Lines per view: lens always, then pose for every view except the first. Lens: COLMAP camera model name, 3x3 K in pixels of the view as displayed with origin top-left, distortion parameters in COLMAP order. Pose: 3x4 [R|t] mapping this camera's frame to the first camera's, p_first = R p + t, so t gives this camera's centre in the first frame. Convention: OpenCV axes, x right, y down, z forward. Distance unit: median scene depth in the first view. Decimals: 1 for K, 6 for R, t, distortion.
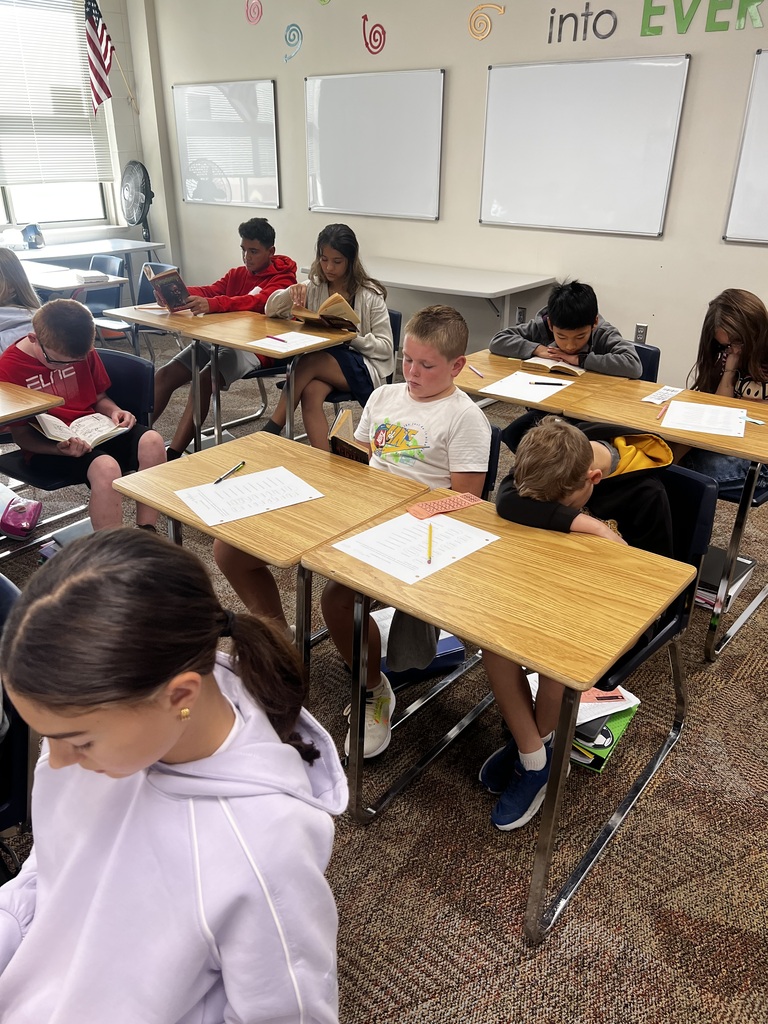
lens RADIAL K [[771.6, 0, 380.7], [0, 771.6, 517.6], [0, 0, 1]] dist [0.011523, -0.025709]
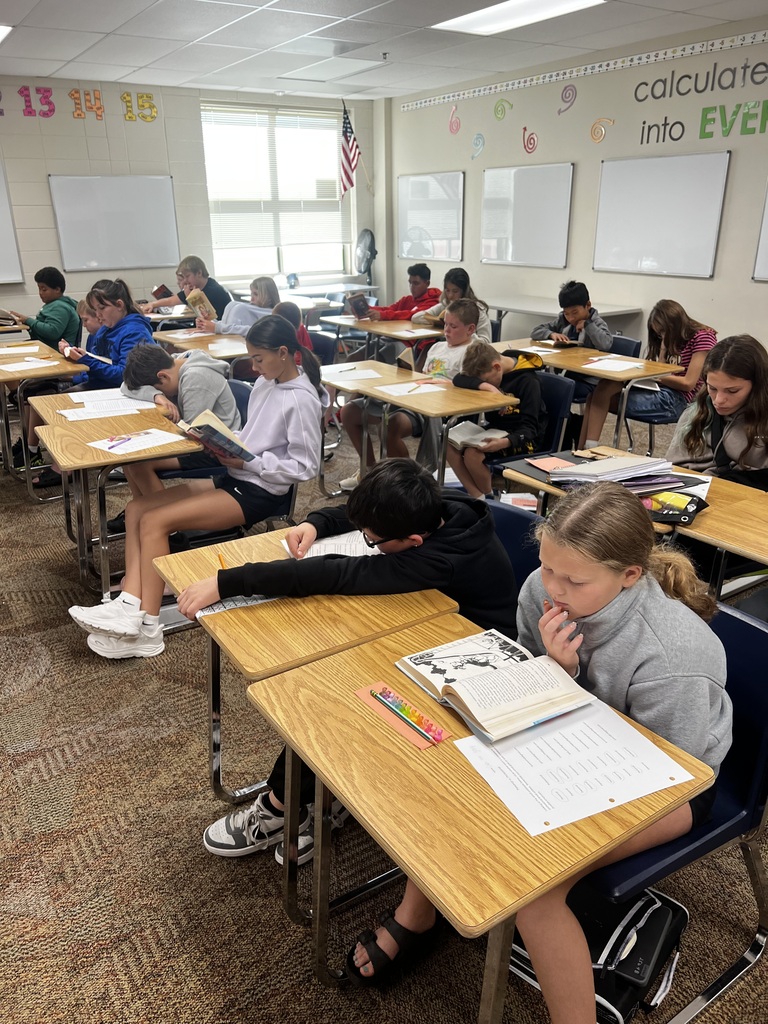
lens RADIAL K [[771.6, 0, 384.2], [0, 771.6, 509.6], [0, 0, 1]] dist [0.011523, -0.025709]
pose [[0.954158, 0.087565, -0.286207, 0.175615], [-0.110144, 0.991870, -0.063736, 0.144308], [0.278299, 0.092338, 0.956046, -0.318620]]
